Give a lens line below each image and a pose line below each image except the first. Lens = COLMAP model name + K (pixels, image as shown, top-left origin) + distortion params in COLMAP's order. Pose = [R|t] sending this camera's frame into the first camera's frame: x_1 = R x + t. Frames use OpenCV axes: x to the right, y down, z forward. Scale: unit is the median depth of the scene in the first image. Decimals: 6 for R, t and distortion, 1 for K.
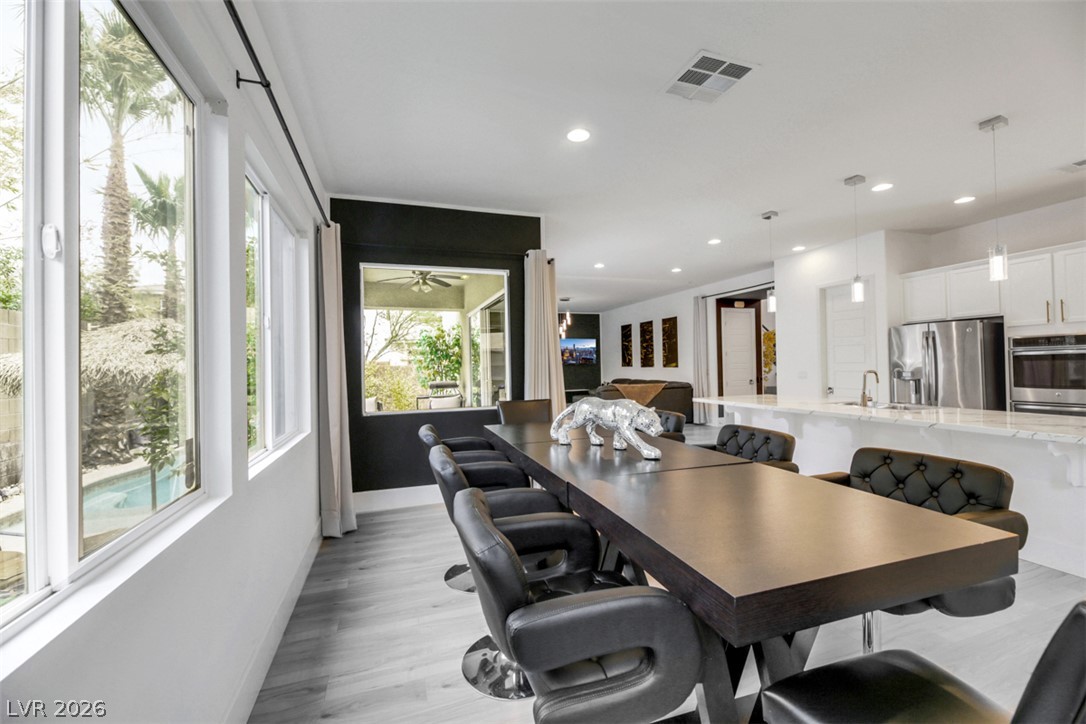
lens RADIAL K [[441.8, 0, 541.2], [0, 441.8, 360.5], [0, 0, 1]] dist [-0.002365, -0.001433]
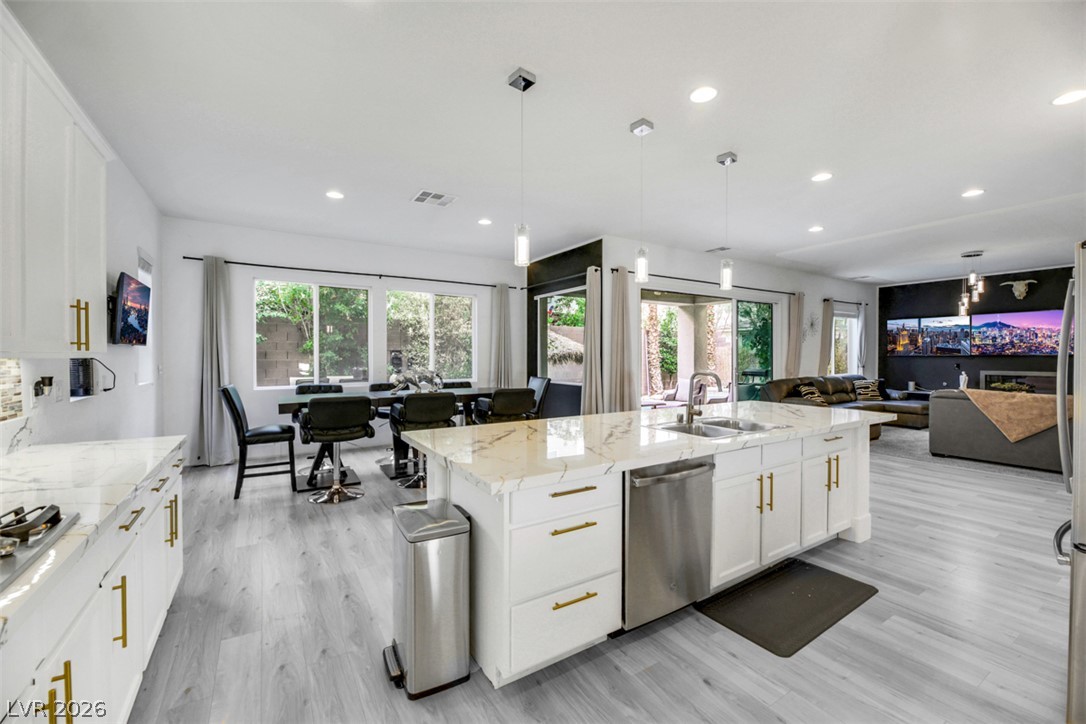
lens RADIAL K [[441.8, 0, 541.6], [0, 441.8, 362.1], [0, 0, 1]] dist [-0.002365, -0.001433]
pose [[0.230716, 0.035947, -0.972357, 0.544737], [0.004174, 0.999272, 0.037933, -0.008411], [0.973012, -0.012810, 0.230398, 0.241847]]
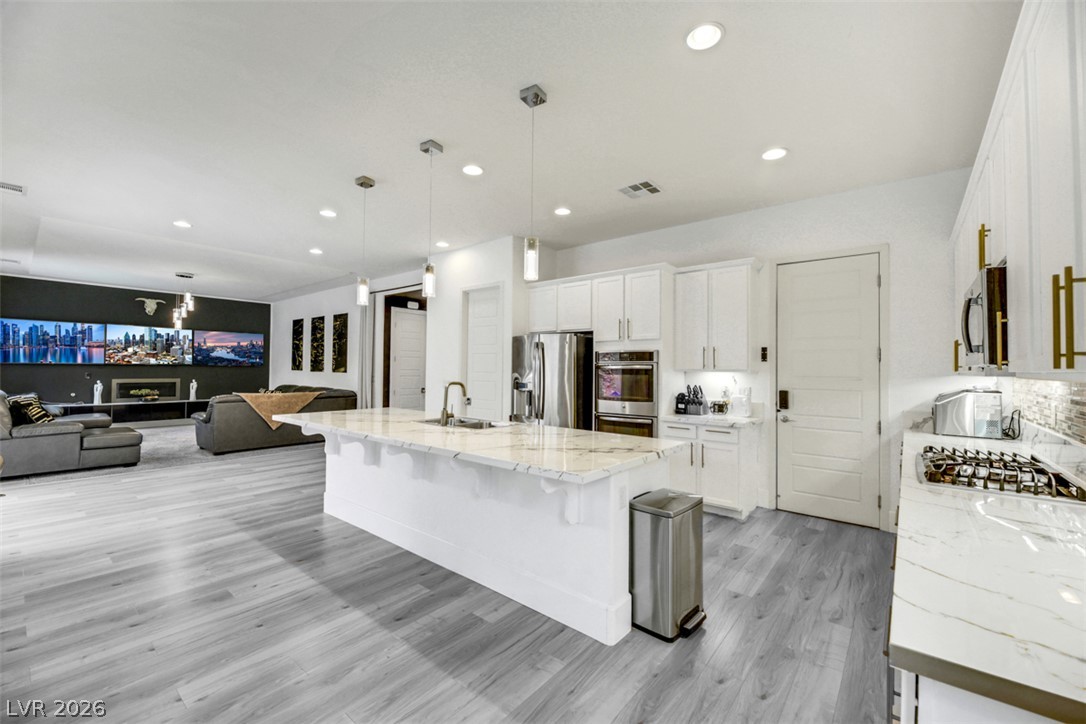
lens RADIAL K [[441.8, 0, 542.1], [0, 441.8, 359.7], [0, 0, 1]] dist [-0.002365, -0.001433]
pose [[0.849301, 0.038726, 0.526486, 0.178195], [-0.032015, 0.999248, -0.021856, -0.002884], [-0.526937, 0.001706, 0.849903, 0.076553]]
